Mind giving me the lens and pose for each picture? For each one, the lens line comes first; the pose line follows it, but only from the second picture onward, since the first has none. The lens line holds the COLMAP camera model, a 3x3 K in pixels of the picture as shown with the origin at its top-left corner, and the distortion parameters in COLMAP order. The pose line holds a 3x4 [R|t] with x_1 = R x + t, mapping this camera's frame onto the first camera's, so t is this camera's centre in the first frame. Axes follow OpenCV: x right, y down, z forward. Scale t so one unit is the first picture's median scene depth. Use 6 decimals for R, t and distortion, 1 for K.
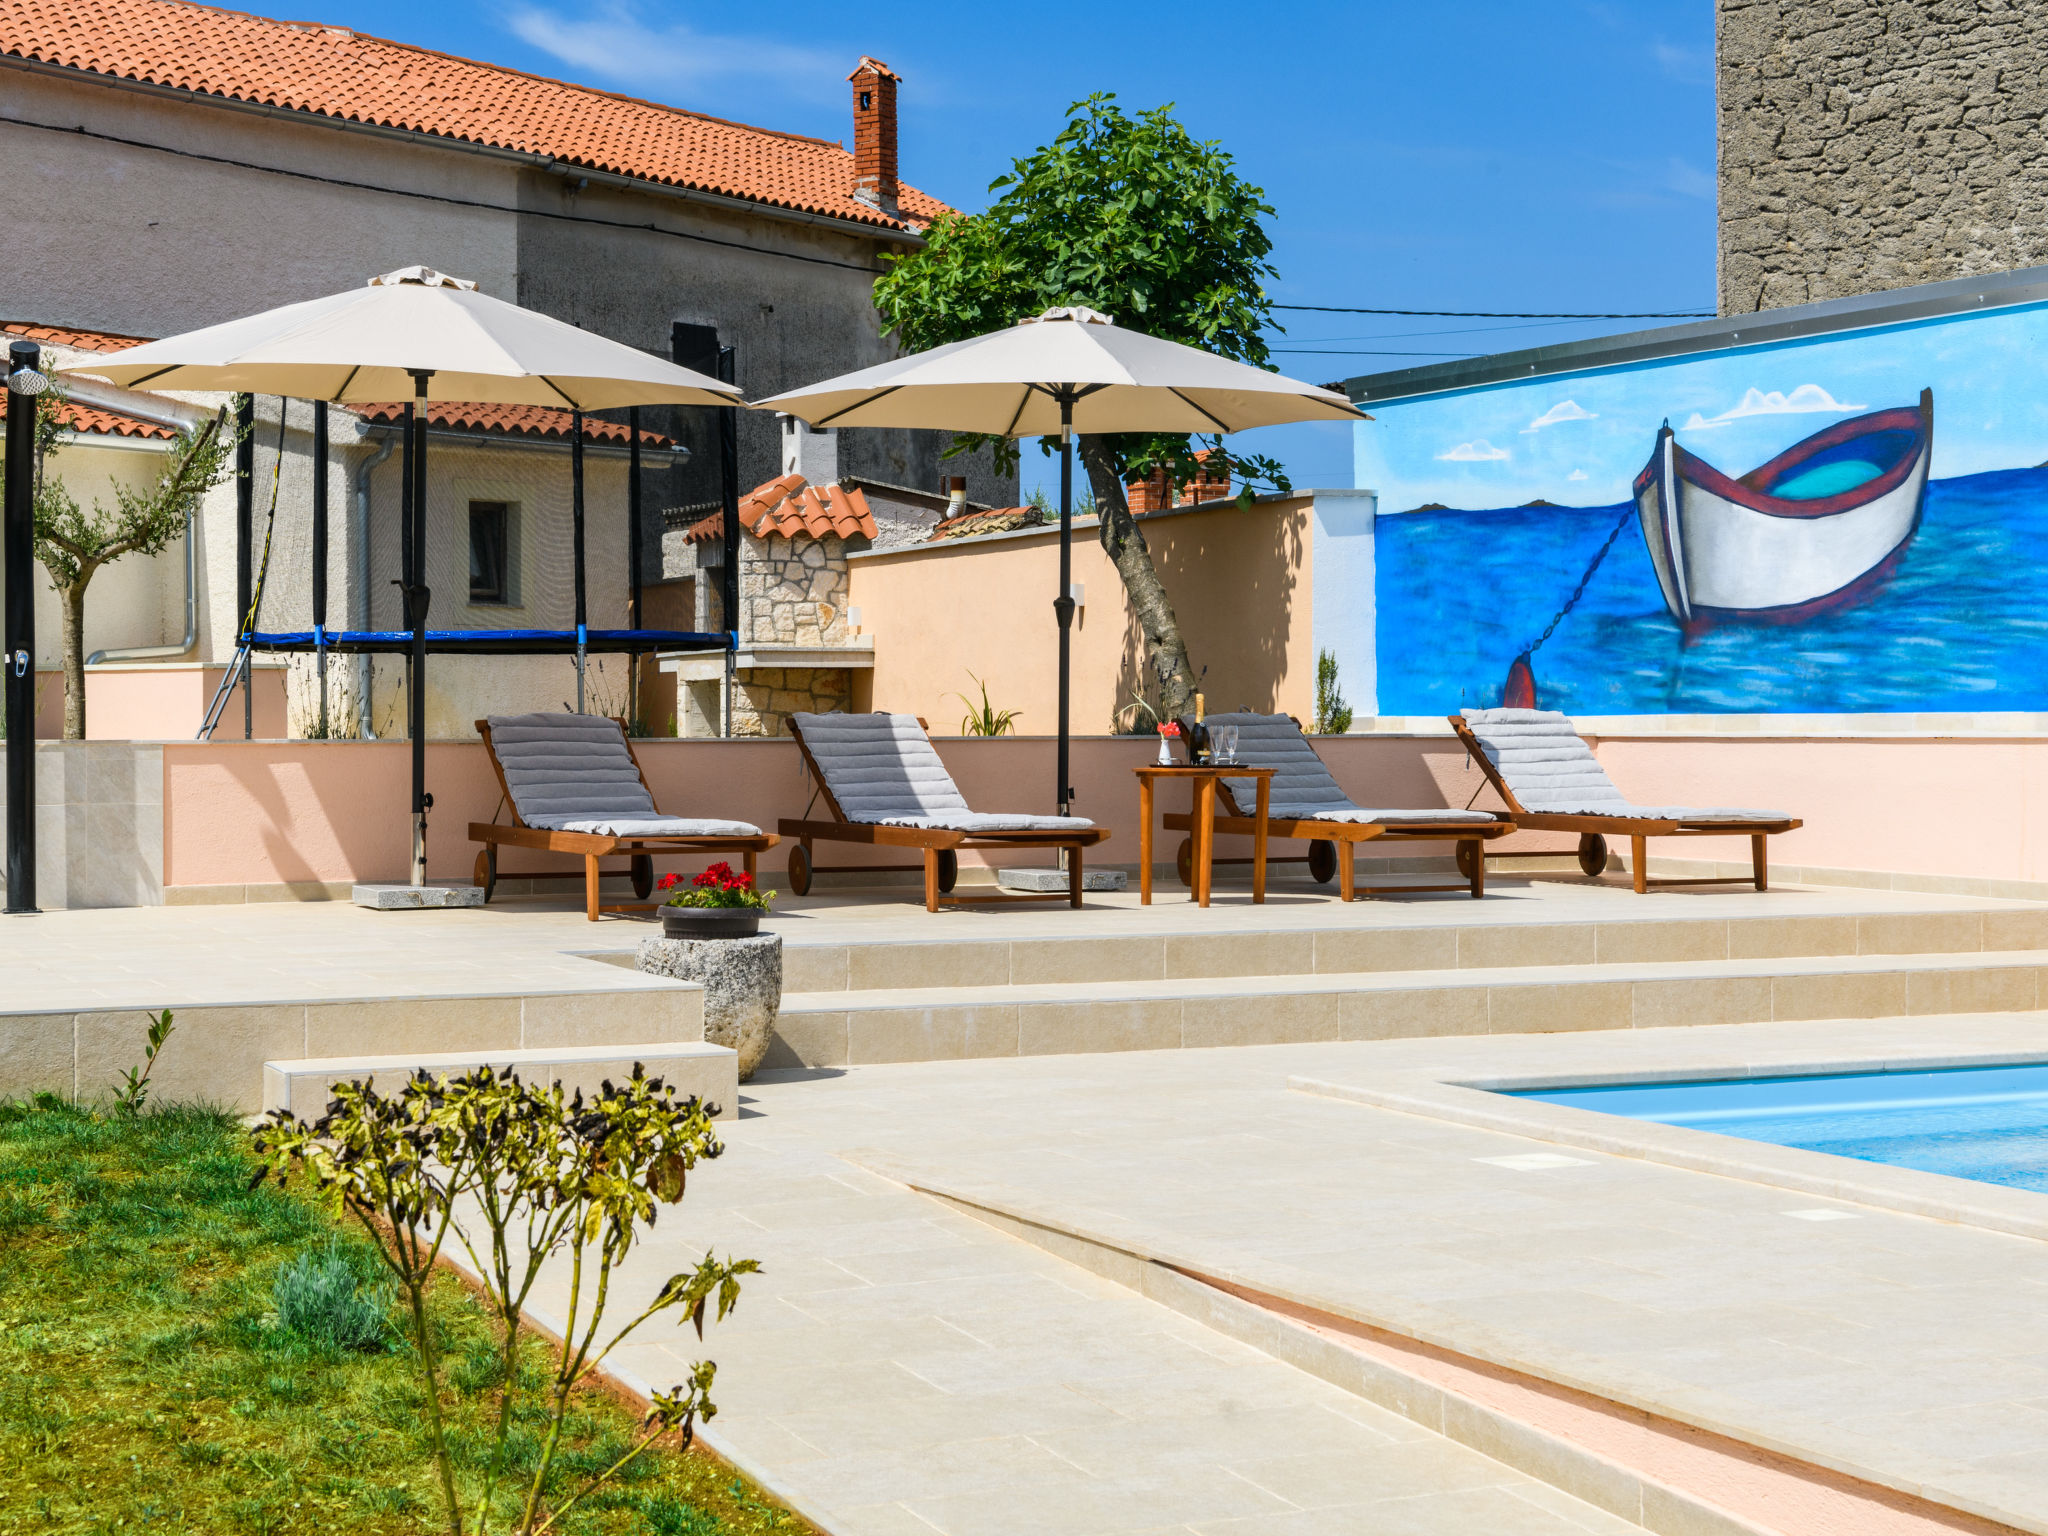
lens RADIAL K [[3167.1, 0, 1024.0], [0, 3167.1, 768.0], [0, 0, 1]] dist [0.016820, 0.131884]
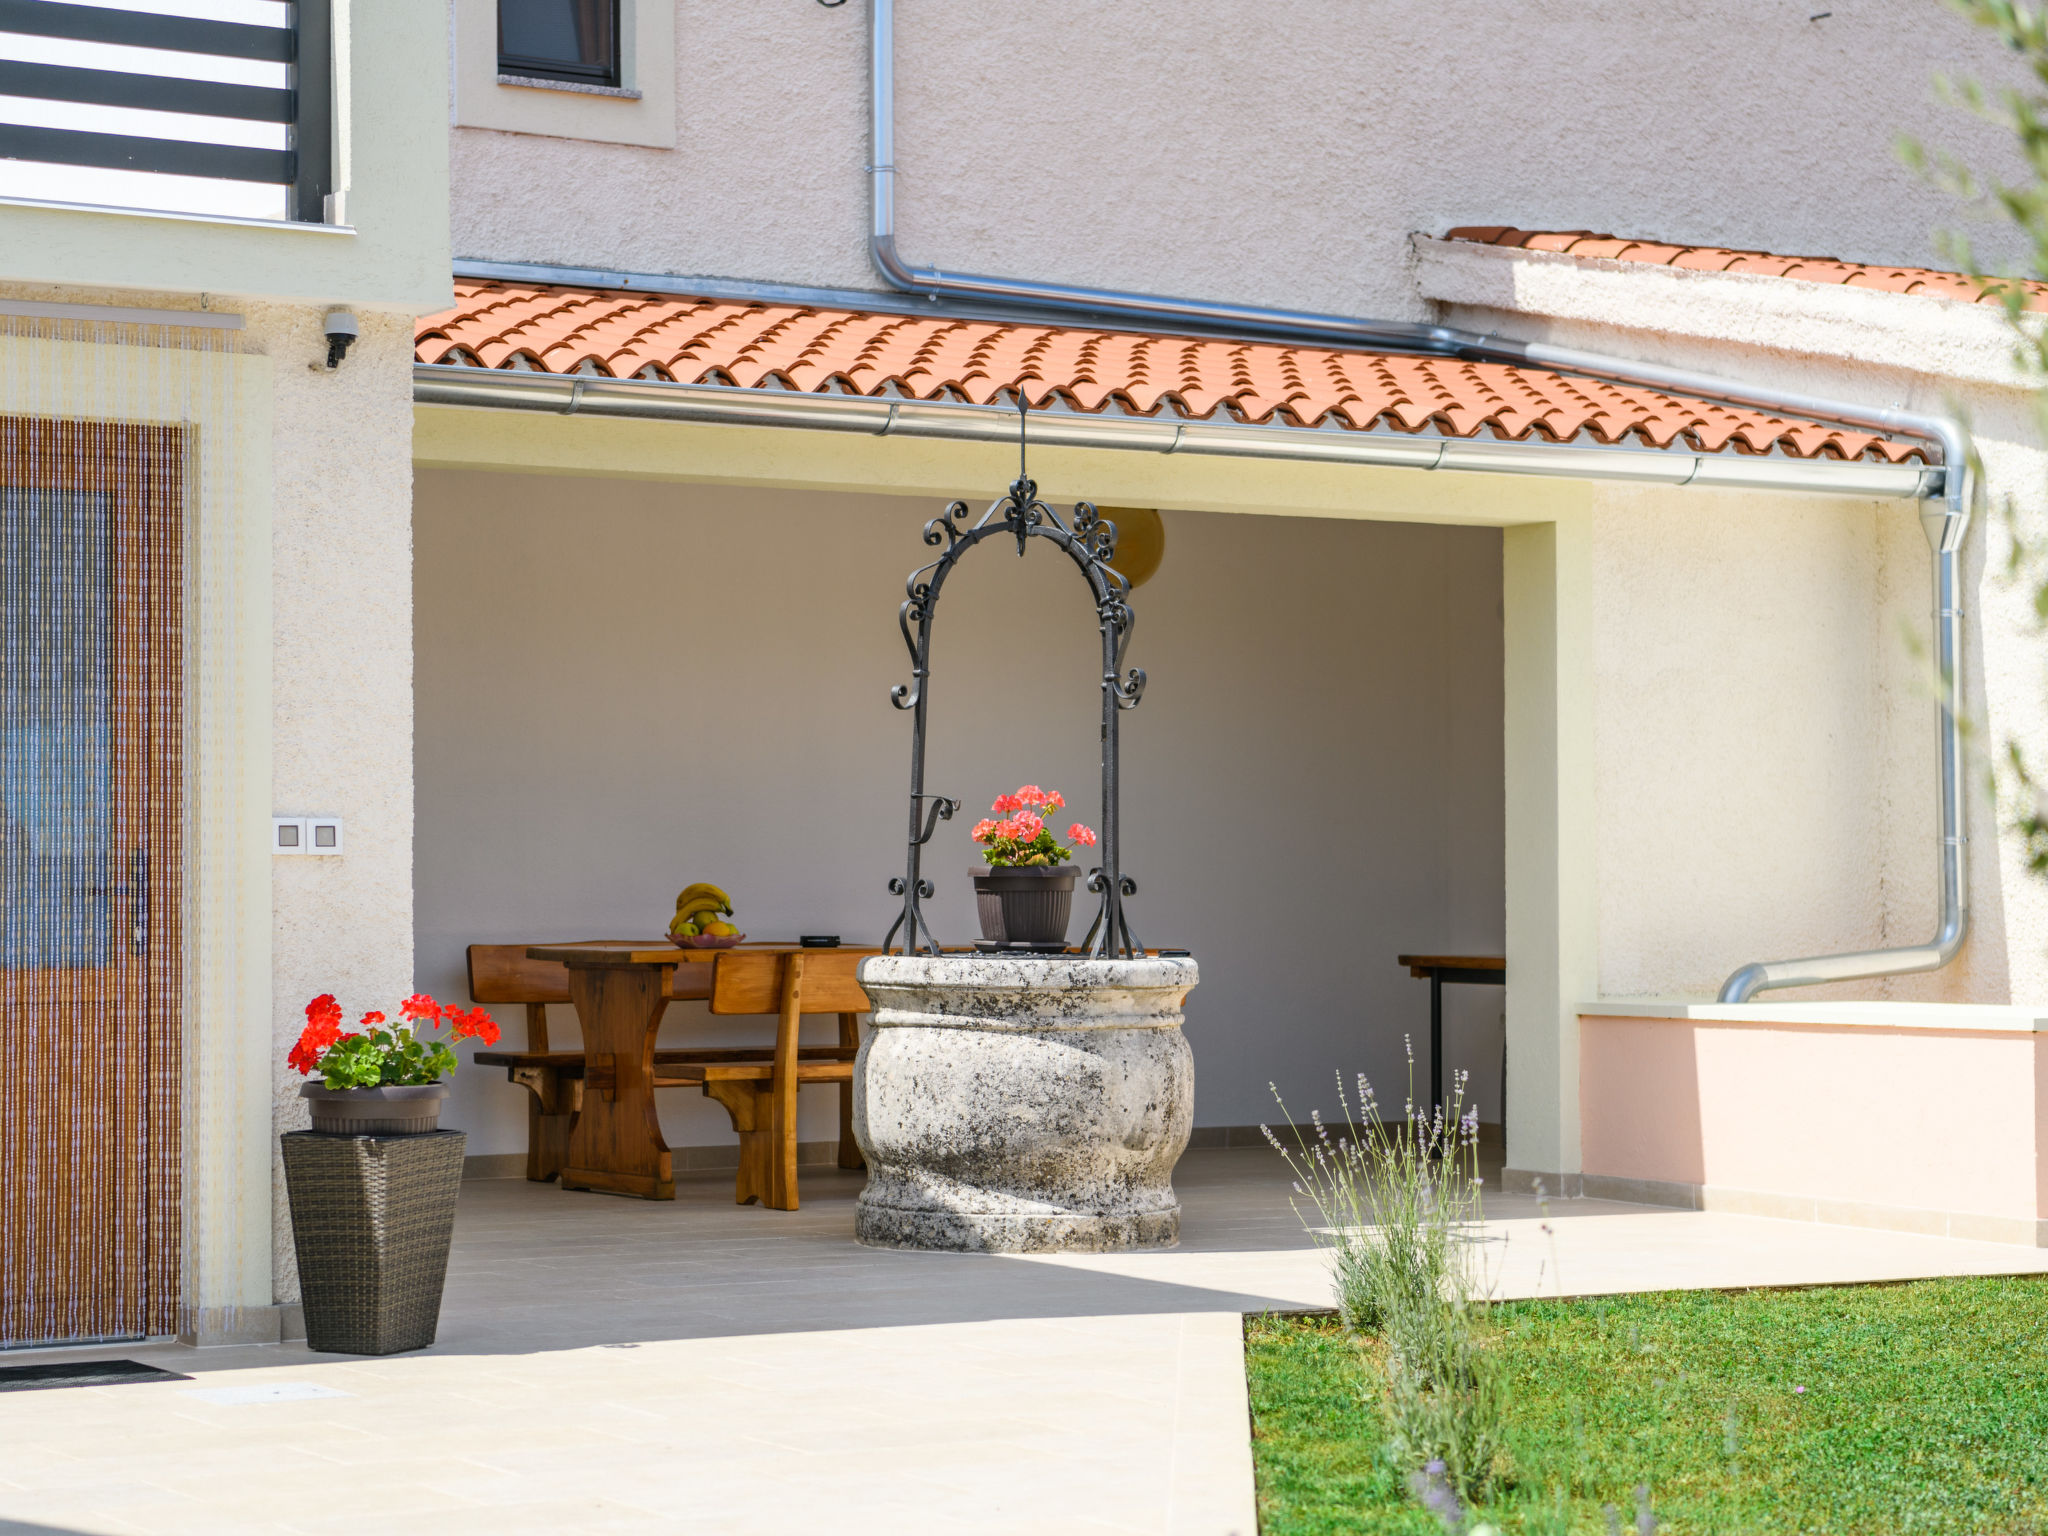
lens RADIAL K [[4202.8, 0, 1024.0], [0, 4202.8, 768.0], [0, 0, 1]] dist [0.292547, -0.161295]
pose [[0.917966, -0.012324, -0.396467, -0.150800], [-0.004303, 0.999149, -0.041021, -0.038441], [0.396635, 0.039362, 0.917132, 0.428949]]
